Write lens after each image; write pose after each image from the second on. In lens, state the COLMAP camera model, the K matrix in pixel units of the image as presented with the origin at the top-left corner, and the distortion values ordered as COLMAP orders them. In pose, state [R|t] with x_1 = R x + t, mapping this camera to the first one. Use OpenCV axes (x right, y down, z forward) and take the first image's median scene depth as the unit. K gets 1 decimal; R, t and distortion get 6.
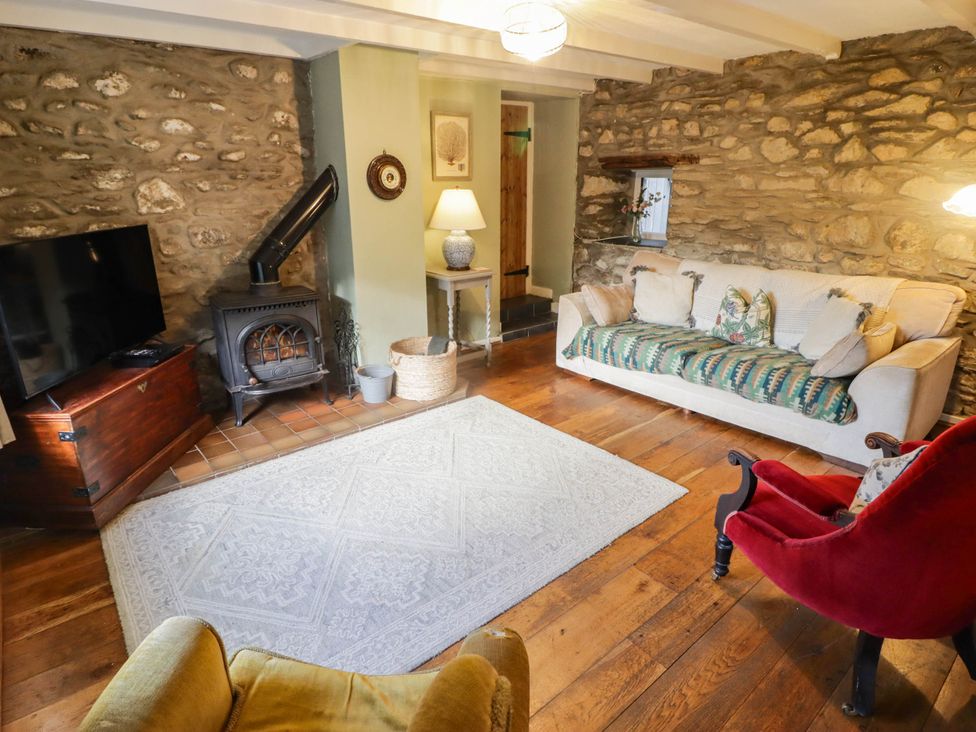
lens RADIAL K [[559.4, 0, 487.3], [0, 559.4, 352.9], [0, 0, 1]] dist [0.004803, -0.017930]
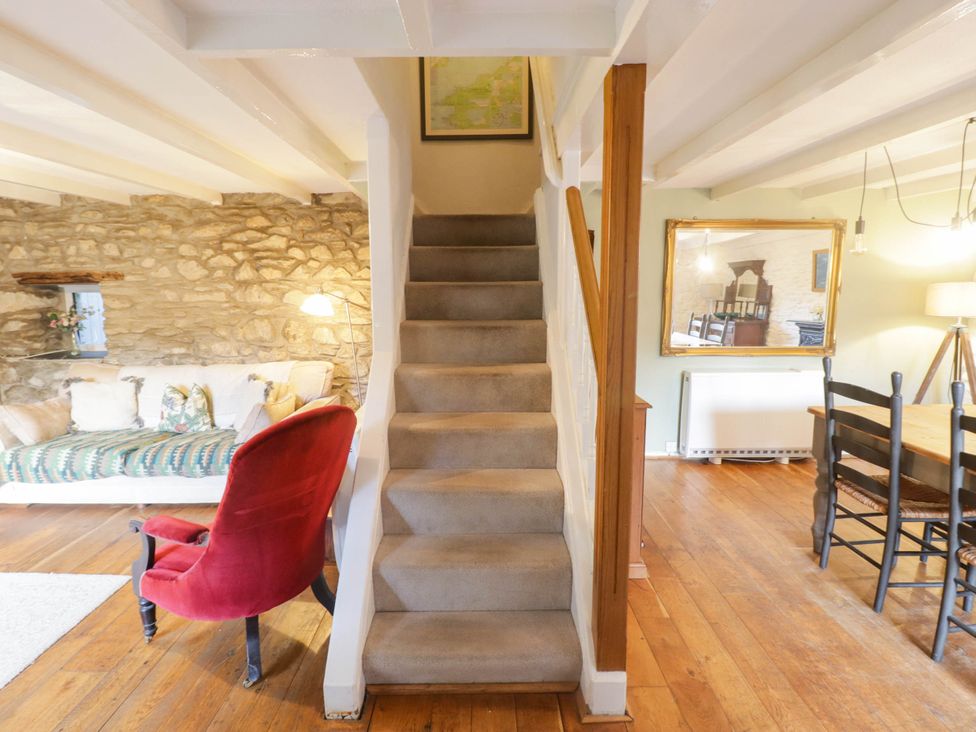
lens RADIAL K [[507.0, 0, 487.3], [0, 507.0, 352.4], [0, 0, 1]] dist [-0.001900, -0.013098]
pose [[0.642072, -0.097655, 0.760399, 0.079575], [0.232278, 0.970014, -0.071558, 0.042954], [-0.730610, 0.222570, 0.645501, -0.153624]]
